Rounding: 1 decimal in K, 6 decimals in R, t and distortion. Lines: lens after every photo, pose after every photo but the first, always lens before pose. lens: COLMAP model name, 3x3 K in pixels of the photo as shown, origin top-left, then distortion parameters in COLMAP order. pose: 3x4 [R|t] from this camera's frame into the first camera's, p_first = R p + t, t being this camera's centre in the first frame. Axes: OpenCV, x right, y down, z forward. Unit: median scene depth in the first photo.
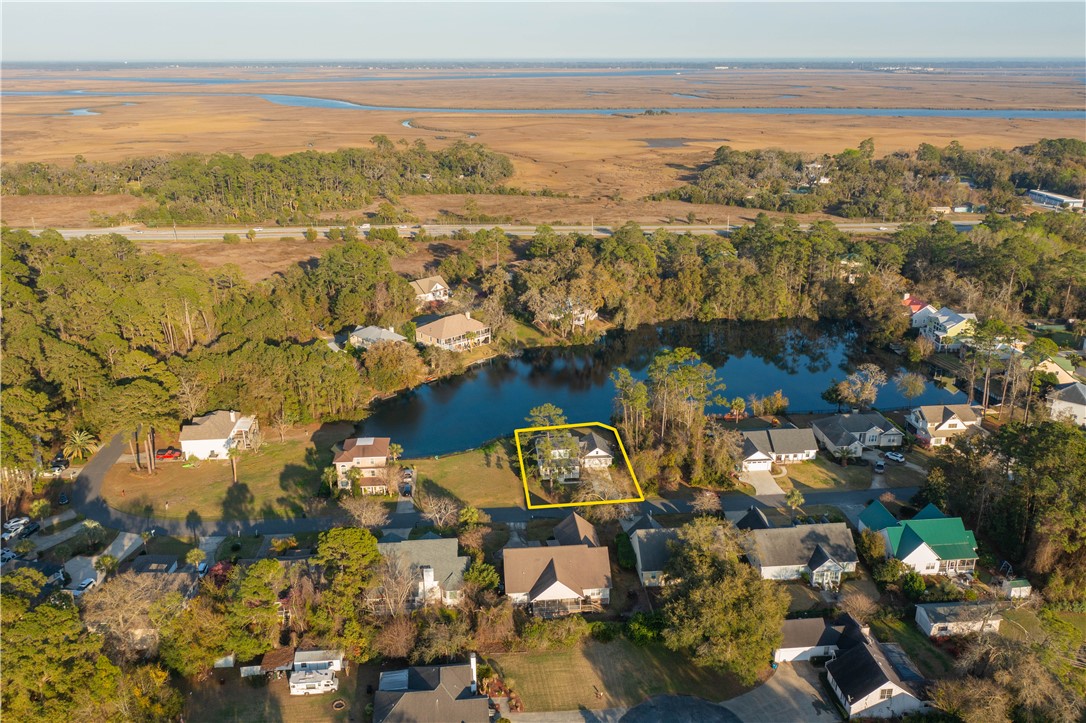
lens RADIAL K [[881.7, 0, 543.0], [0, 881.7, 361.5], [0, 0, 1]] dist [0.000866, 0.007244]
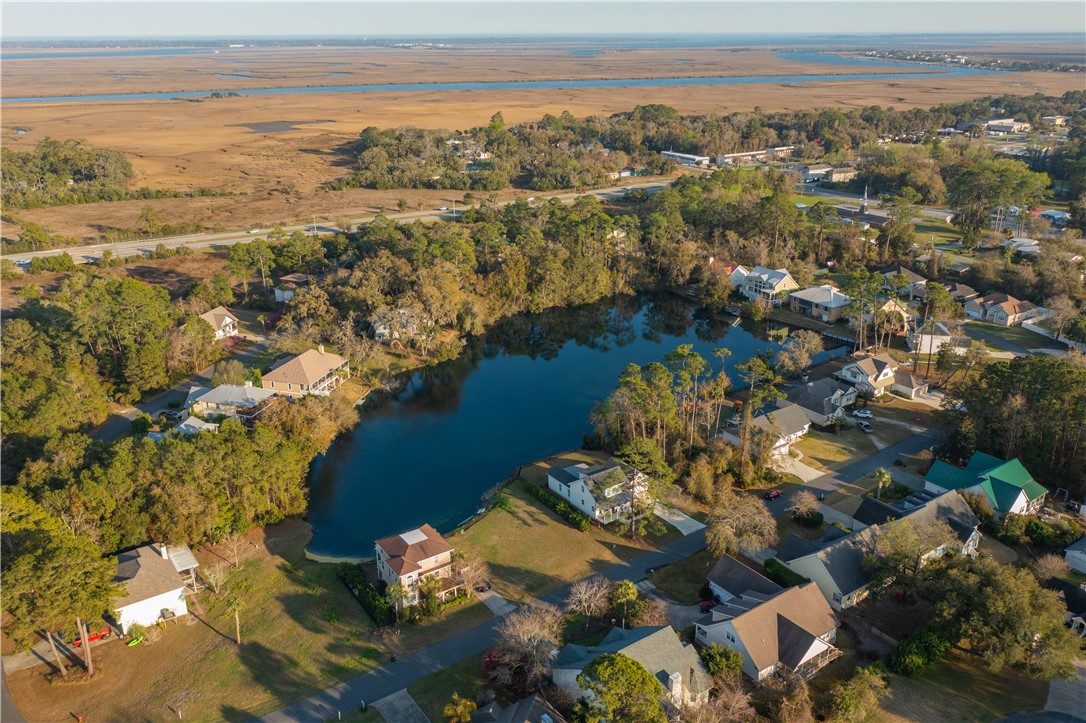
lens RADIAL K [[881.7, 0, 543.0], [0, 881.7, 361.5], [0, 0, 1]] dist [0.000866, 0.007244]
pose [[0.868304, -0.177095, 0.463342, -0.155747], [0.166479, 0.983959, 0.064098, -0.032265], [-0.467261, 0.021480, 0.883858, 0.097387]]
